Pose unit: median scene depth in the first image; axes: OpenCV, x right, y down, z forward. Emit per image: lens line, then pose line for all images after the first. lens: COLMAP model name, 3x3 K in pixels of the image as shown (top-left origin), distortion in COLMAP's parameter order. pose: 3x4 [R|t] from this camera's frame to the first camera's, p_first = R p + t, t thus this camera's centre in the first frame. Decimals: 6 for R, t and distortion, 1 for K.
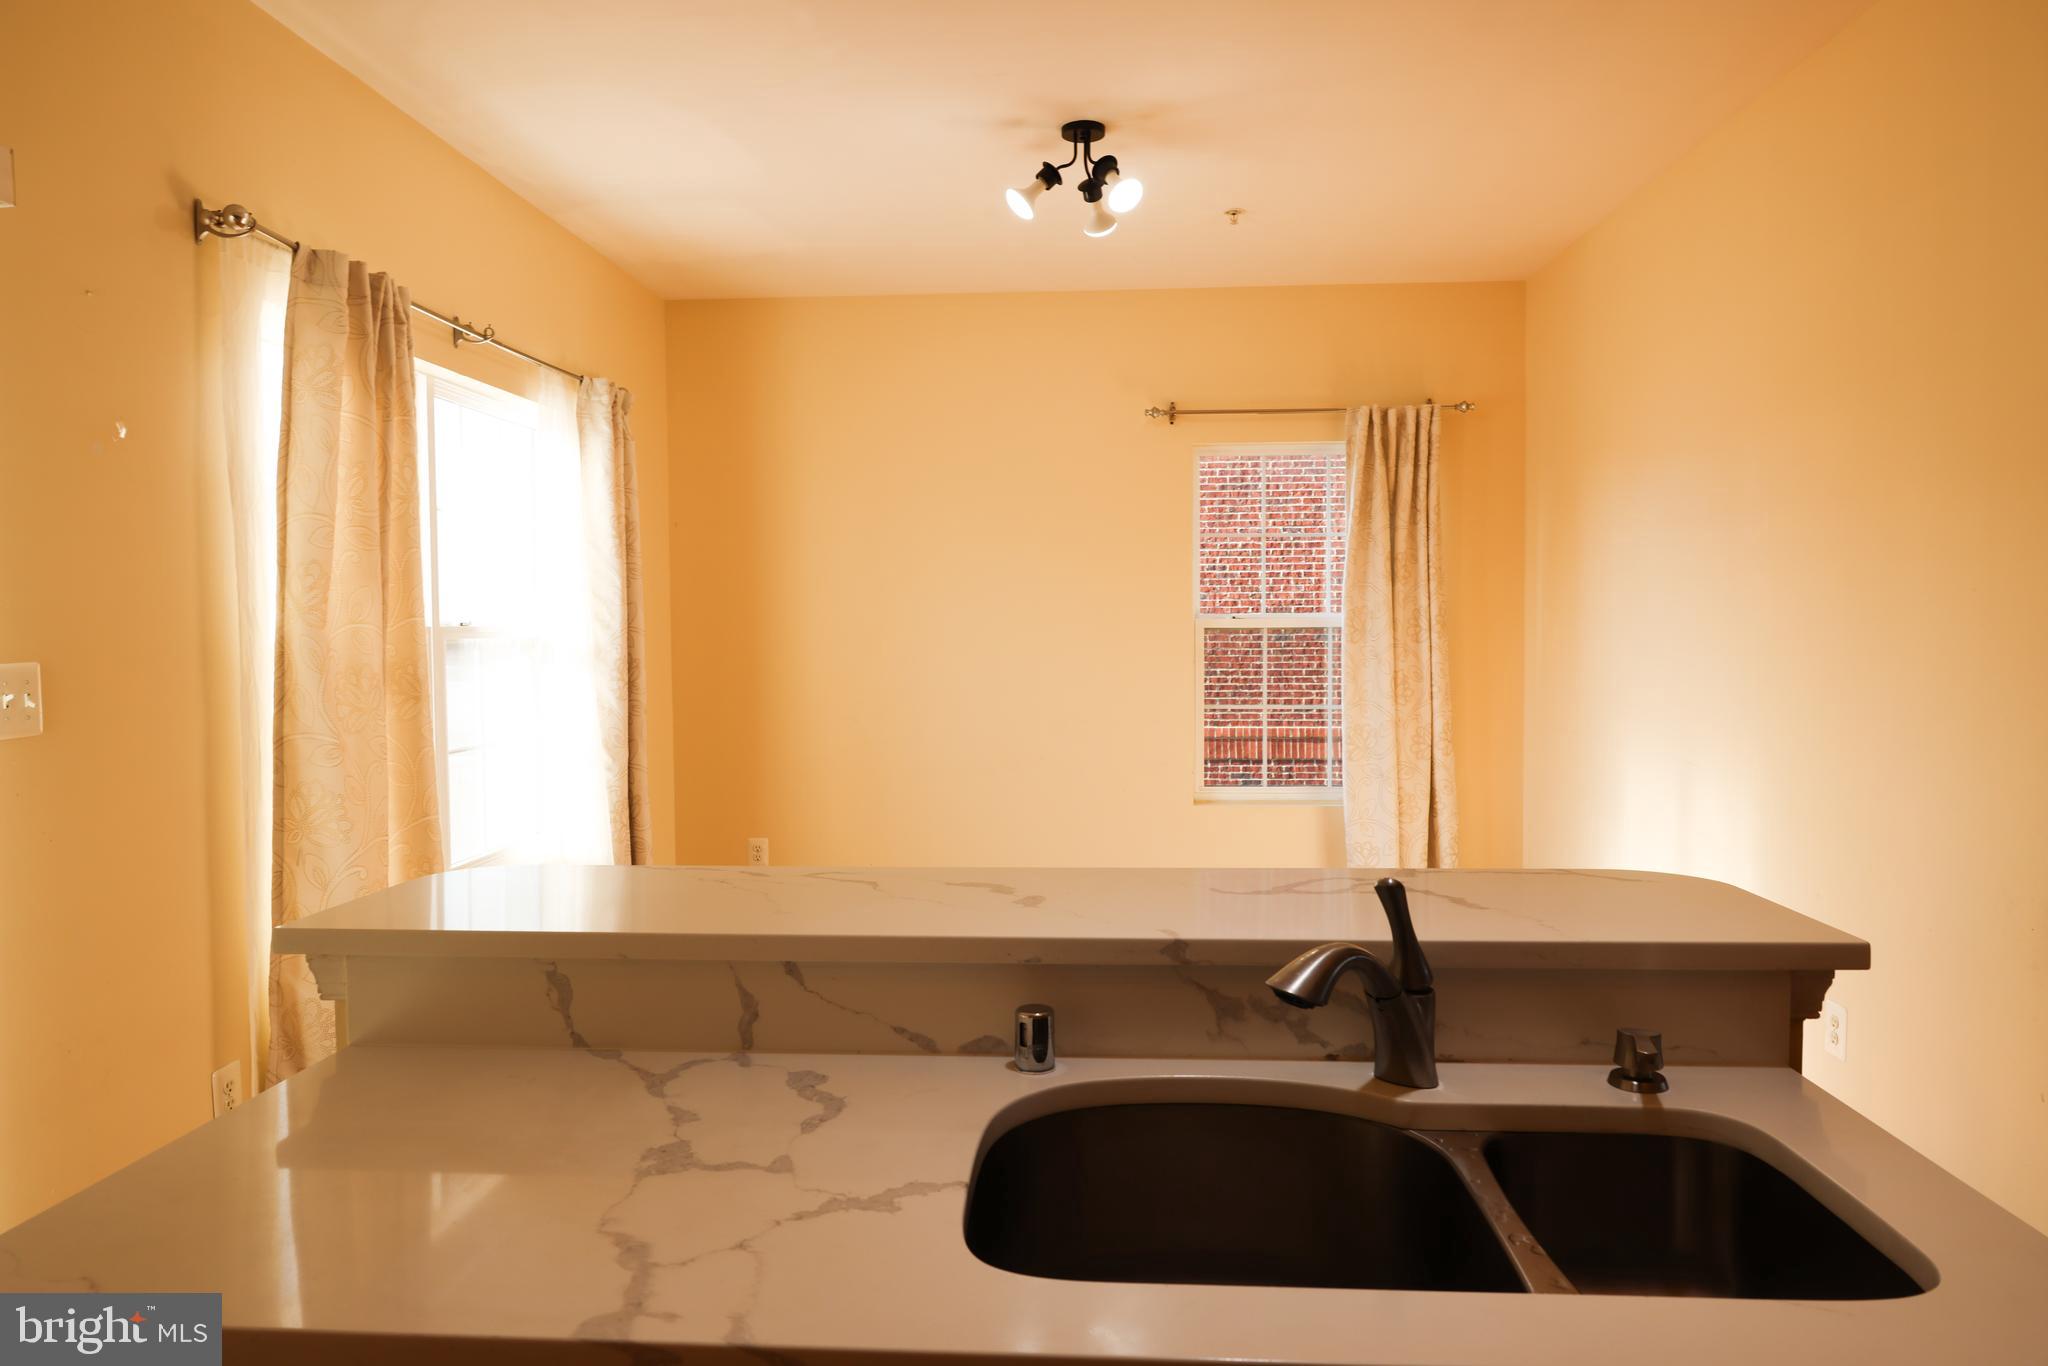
lens RADIAL K [[1377.7, 0, 1024.0], [0, 1377.7, 683.0], [0, 0, 1]] dist [-0.003007, -0.000350]
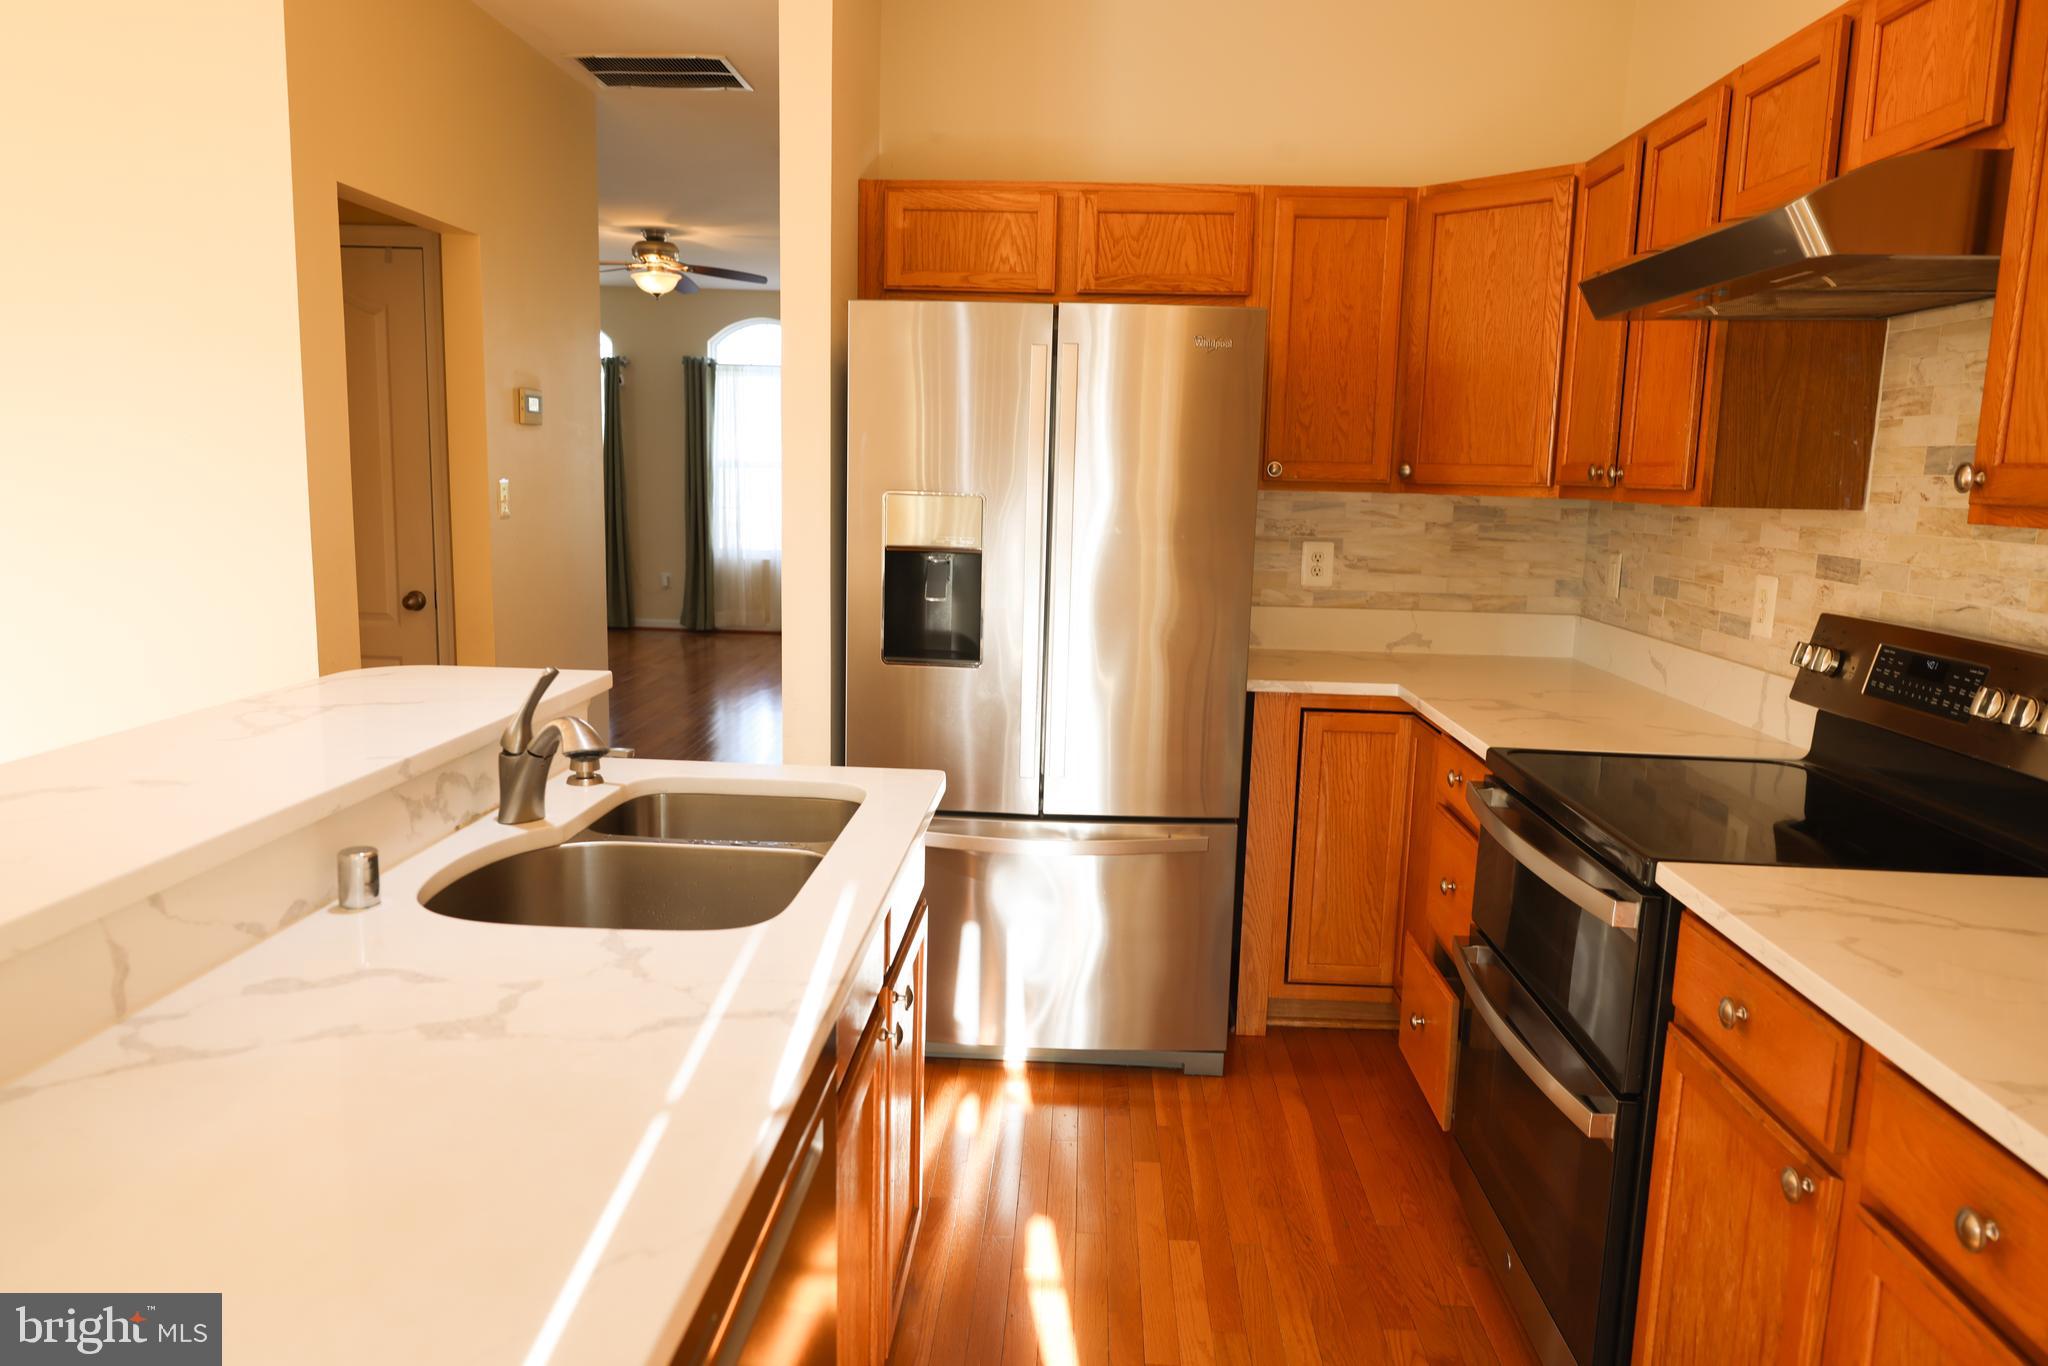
lens RADIAL K [[1377.7, 0, 1024.0], [0, 1377.7, 683.0], [0, 0, 1]] dist [-0.003007, -0.000350]
pose [[-0.022703, -0.146169, 0.988999, -1.001772], [0.018929, 0.989014, 0.146606, -0.032072], [-0.999563, 0.022050, -0.019687, 0.504643]]
